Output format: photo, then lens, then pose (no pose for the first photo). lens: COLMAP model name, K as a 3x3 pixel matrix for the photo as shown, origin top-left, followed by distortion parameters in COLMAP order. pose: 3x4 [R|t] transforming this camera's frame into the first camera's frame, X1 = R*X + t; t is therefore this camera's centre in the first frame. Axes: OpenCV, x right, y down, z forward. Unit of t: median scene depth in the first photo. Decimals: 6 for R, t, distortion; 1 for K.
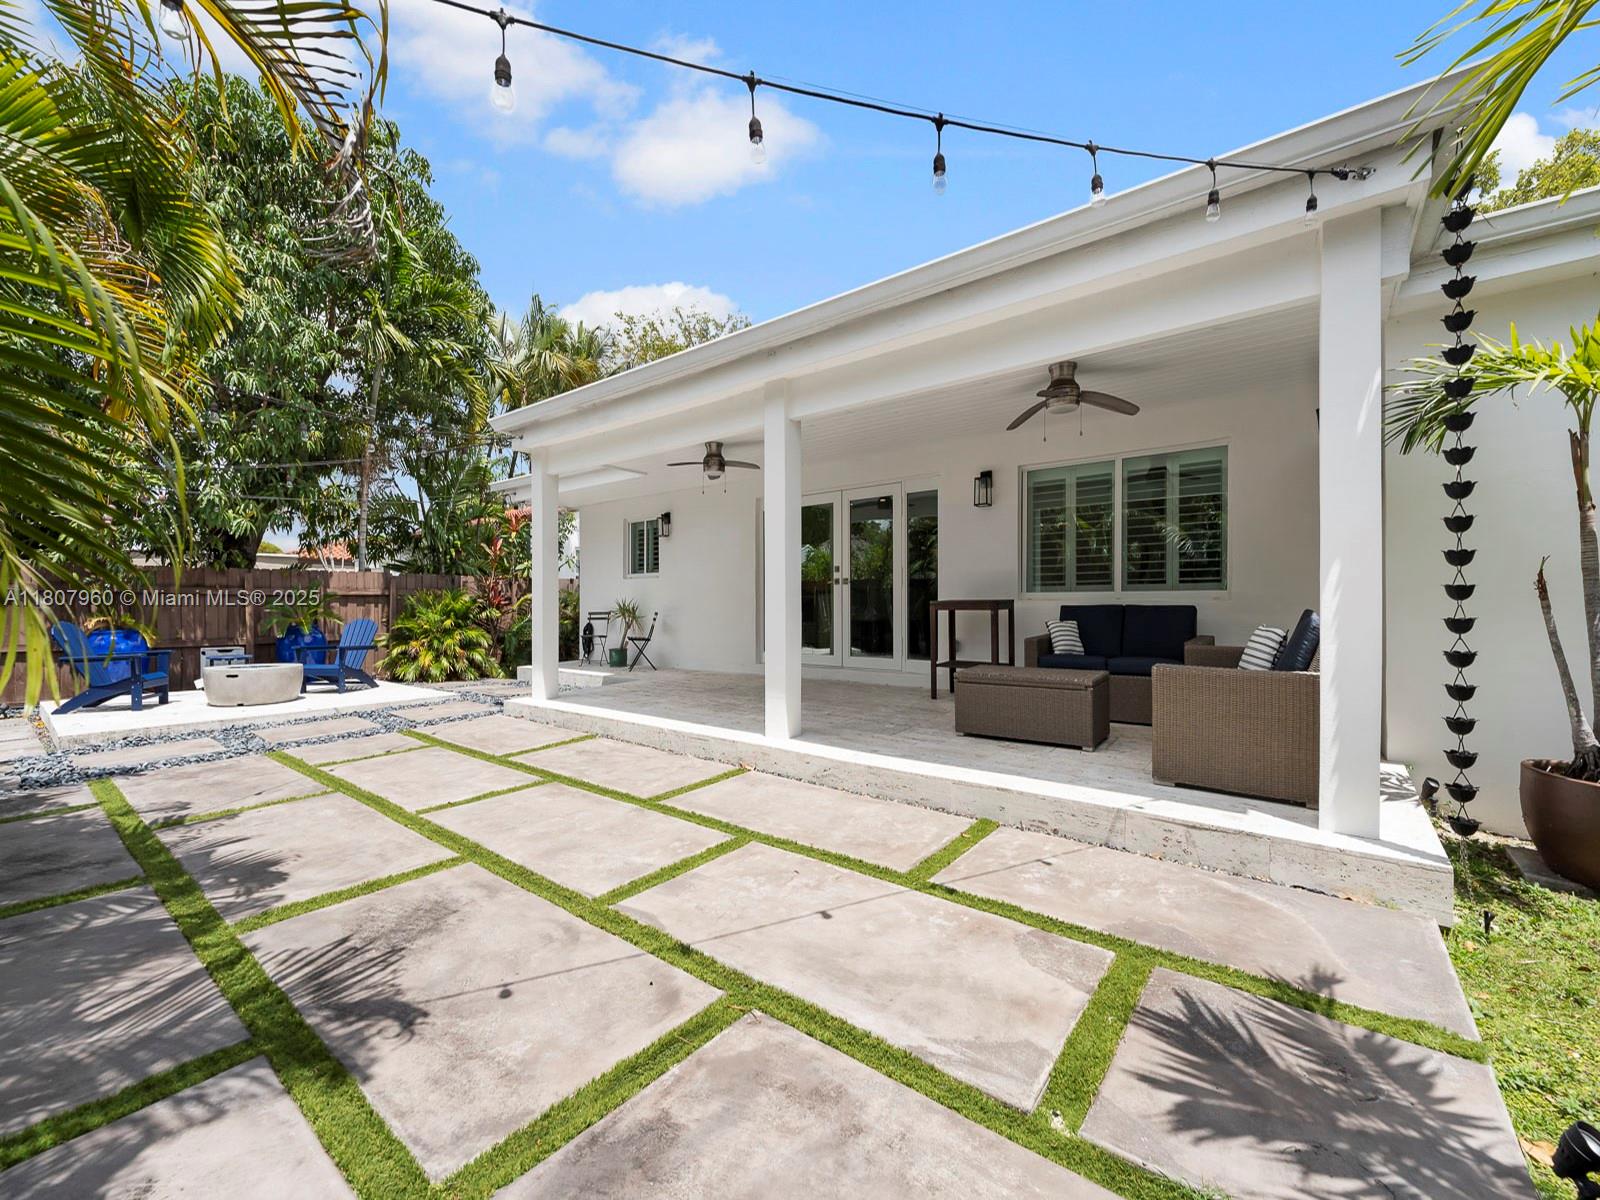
lens RADIAL K [[649.5, 0, 800.7], [0, 649.5, 607.4], [0, 0, 1]] dist [0.001888, -0.000220]
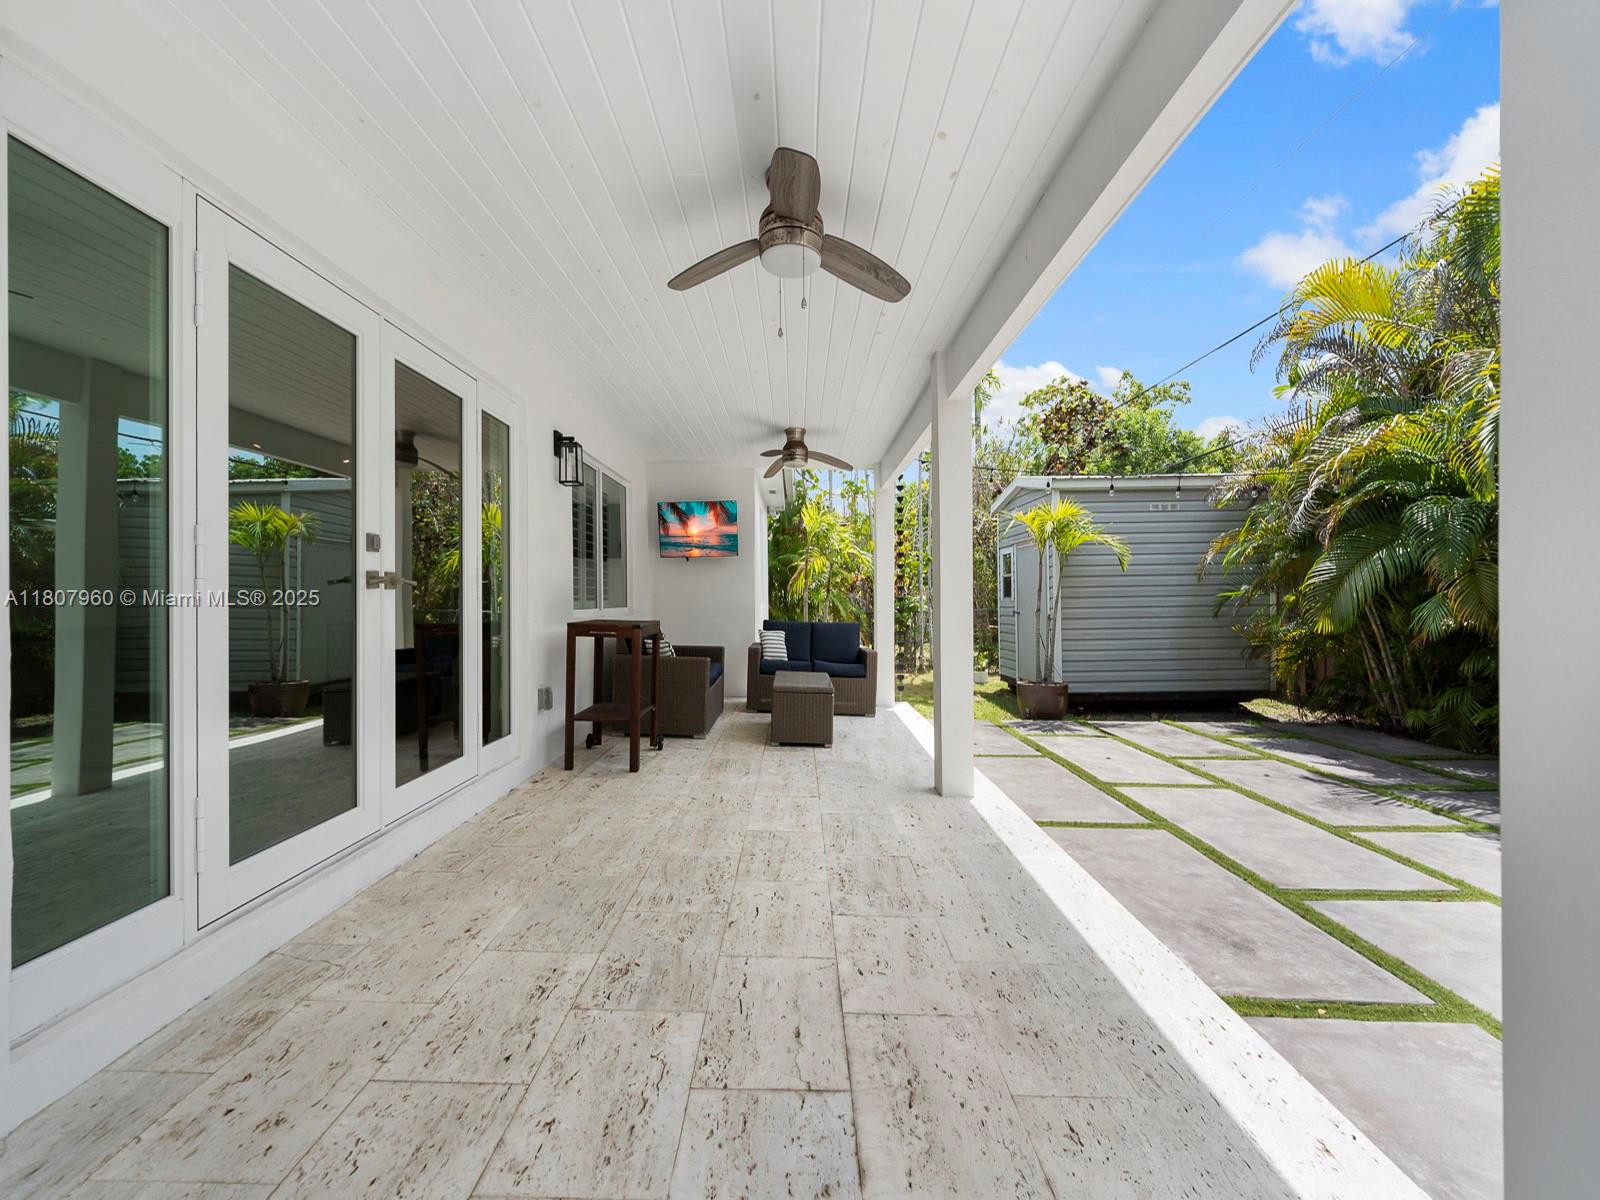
lens RADIAL K [[644.9, 0, 800.0], [0, 644.9, 600.0], [0, 0, 1]] dist [-0.000421, -0.000085]
pose [[-0.610902, 0.009907, 0.791644, -0.910179], [0.010665, 0.999934, -0.004284, -0.069193], [-0.791635, 0.005826, -0.610967, 2.719886]]
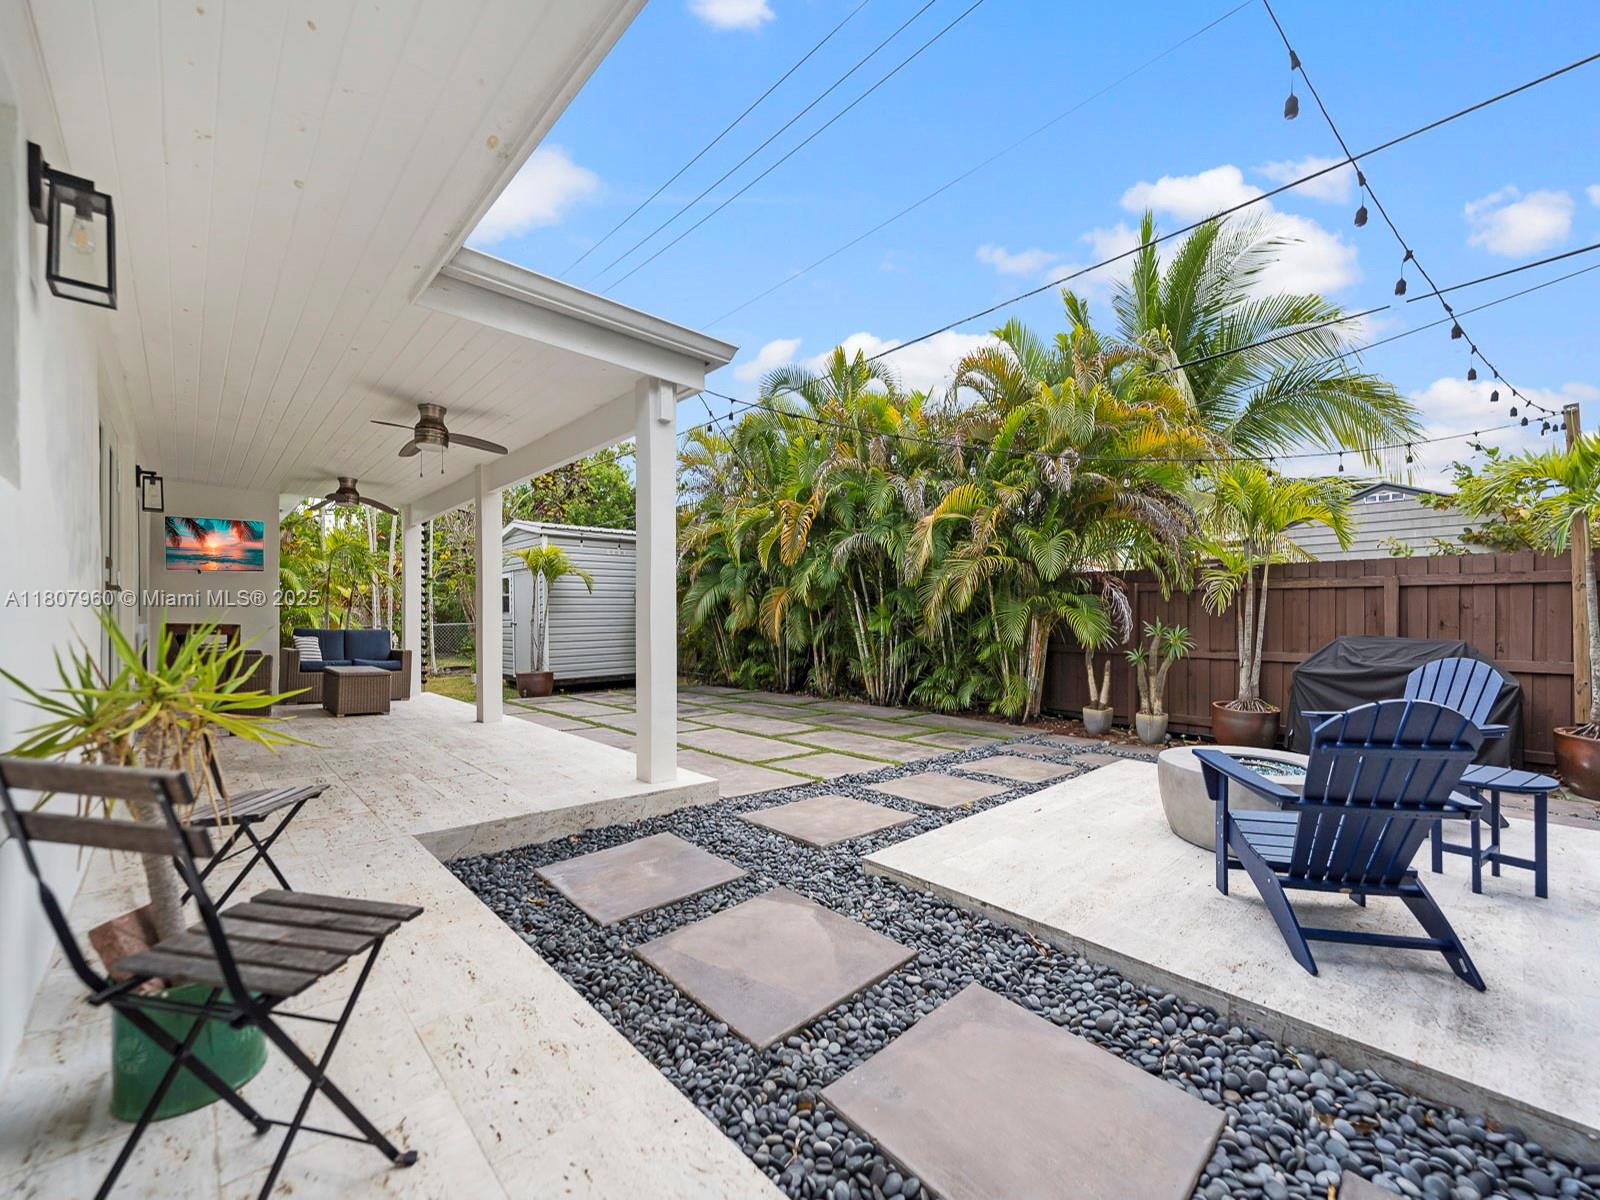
lens RADIAL K [[641.9, 0, 799.9], [0, 641.9, 621.3], [0, 0, 1]] dist [0.000090, -0.000095]
pose [[-0.988982, 0.005809, 0.147925, -1.336444], [0.006891, 0.999953, 0.006802, -0.045409], [-0.147879, 0.007747, -0.988975, 3.493350]]
